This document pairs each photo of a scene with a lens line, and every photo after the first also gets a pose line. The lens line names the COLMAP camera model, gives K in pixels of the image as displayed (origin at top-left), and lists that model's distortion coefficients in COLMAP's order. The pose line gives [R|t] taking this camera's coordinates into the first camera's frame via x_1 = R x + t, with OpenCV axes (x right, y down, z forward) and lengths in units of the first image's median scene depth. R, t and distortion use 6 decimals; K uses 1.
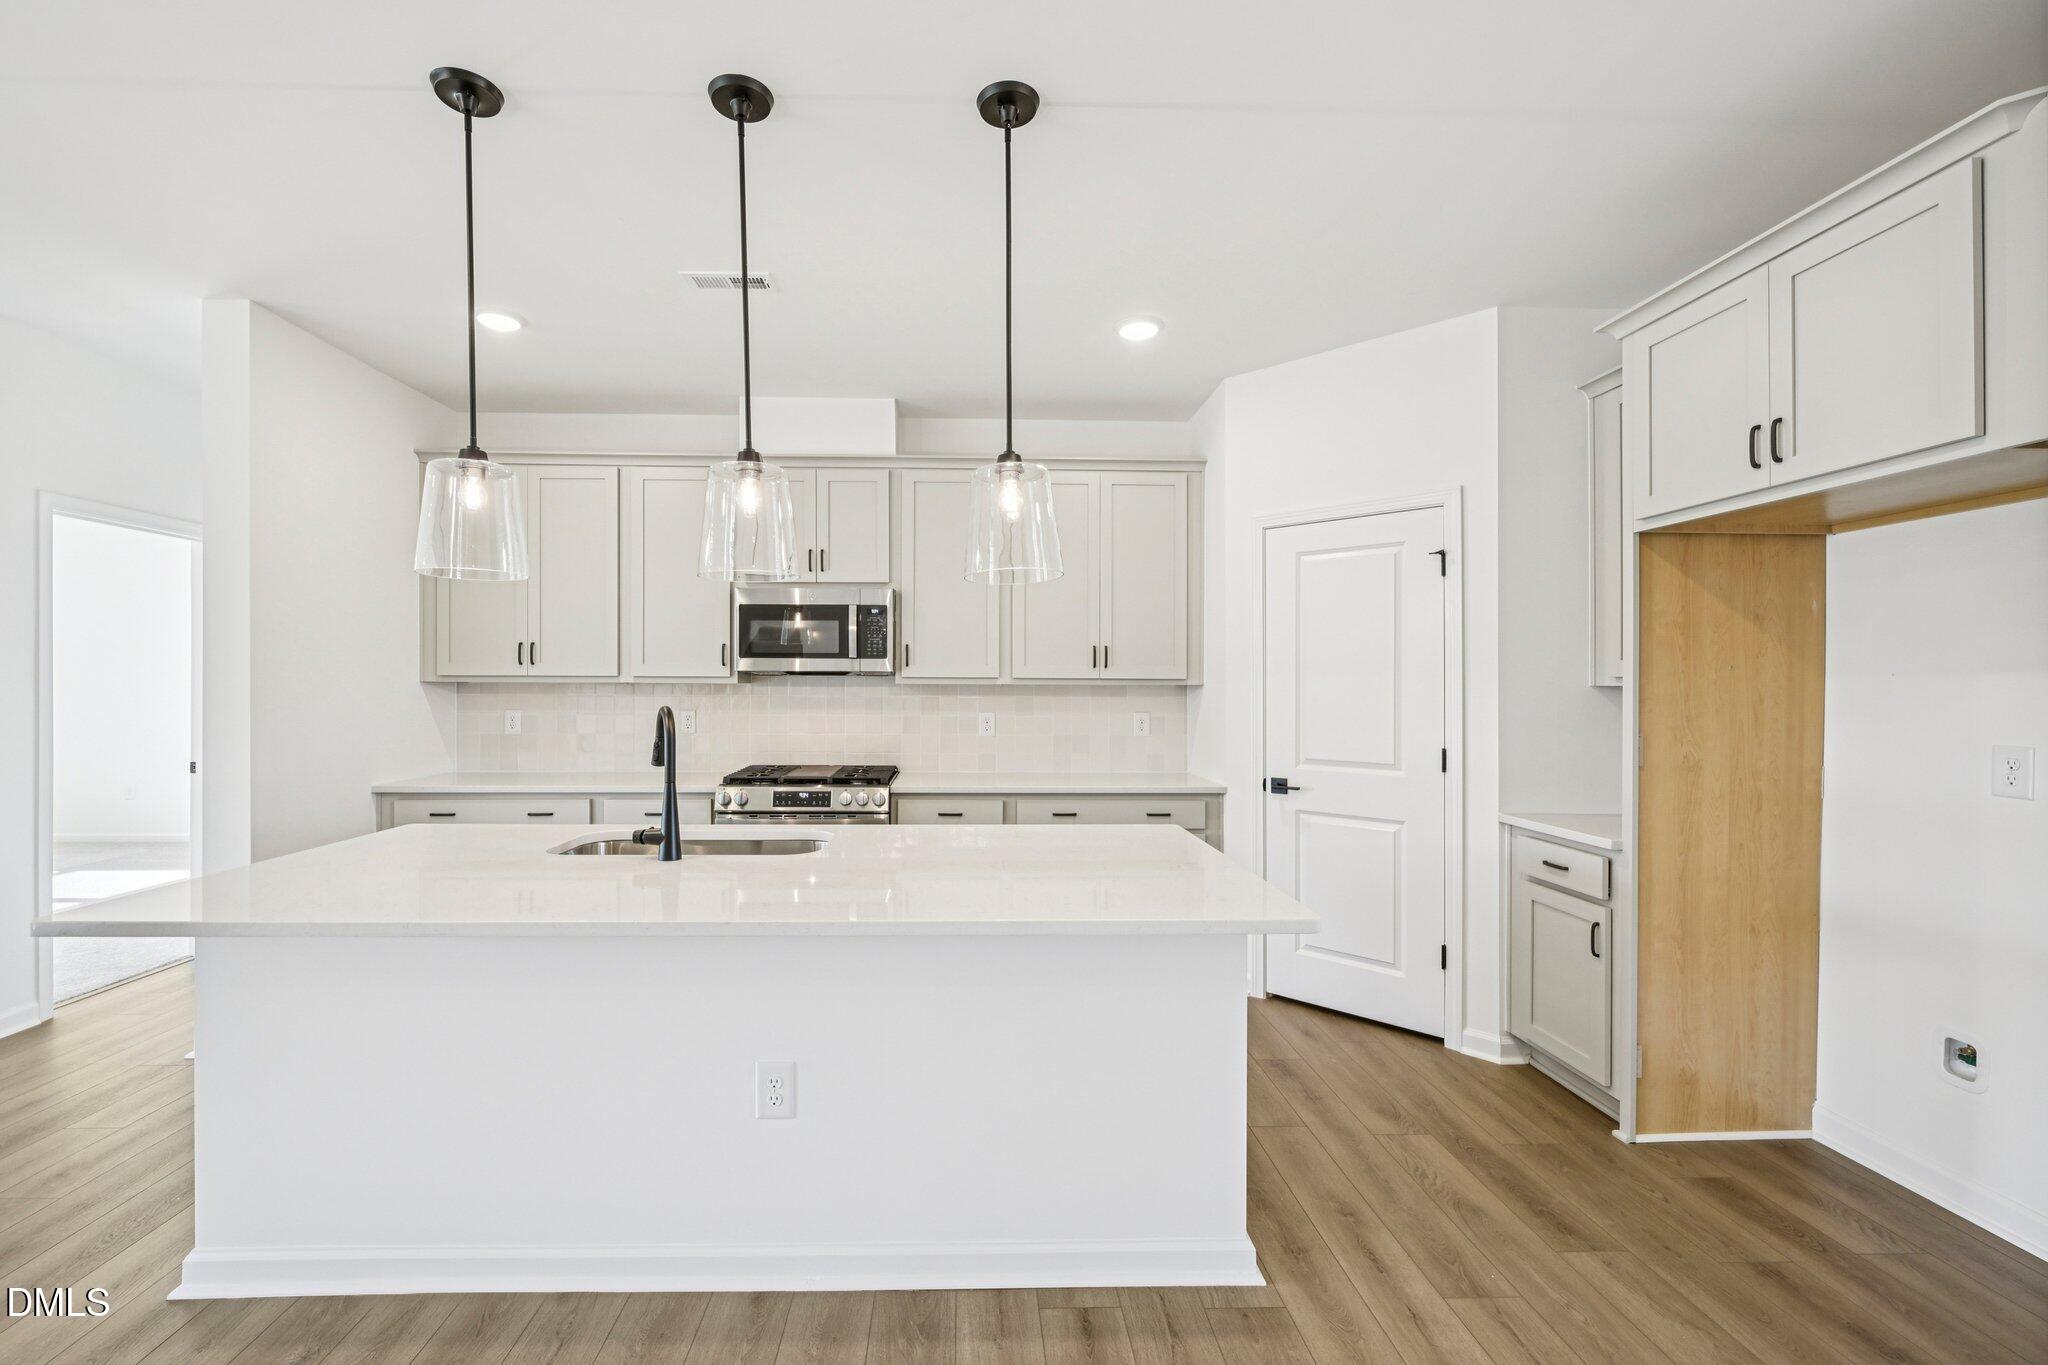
lens RADIAL K [[855.9, 0, 1017.0], [0, 855.9, 686.6], [0, 0, 1]] dist [0.026508, 0.000032]
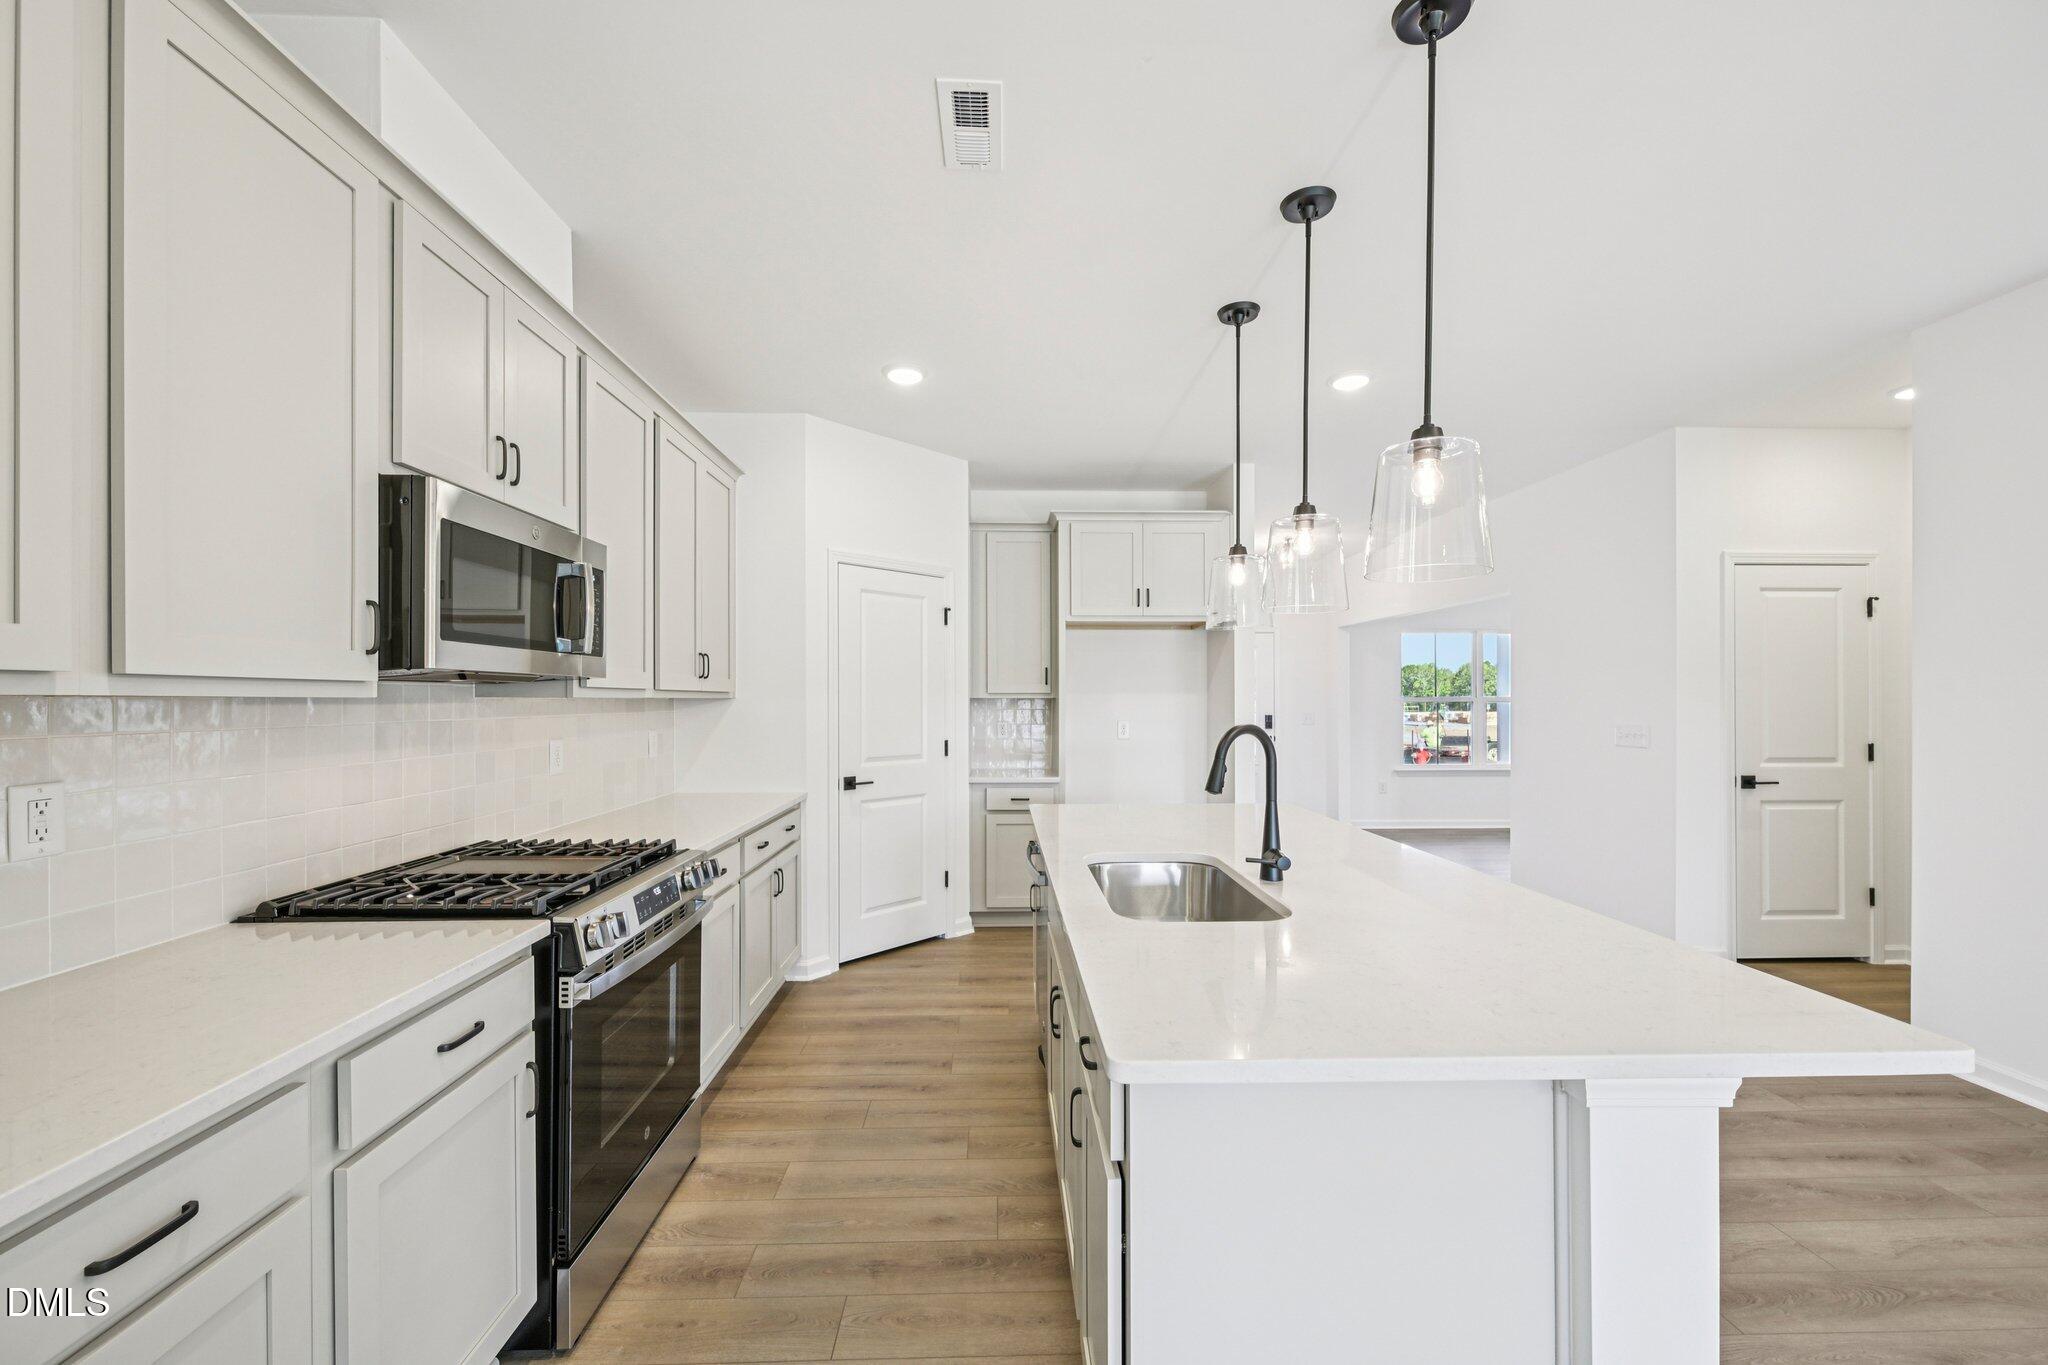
lens RADIAL K [[801.0, 0, 1025.7], [0, 801.0, 691.0], [0, 0, 1]] dist [0.000238, -0.000055]
pose [[0.009857, 0.006409, 0.999931, -0.869225], [0.002384, 0.999976, -0.006432, -0.003600], [-0.999949, 0.002447, 0.009841, 0.822331]]
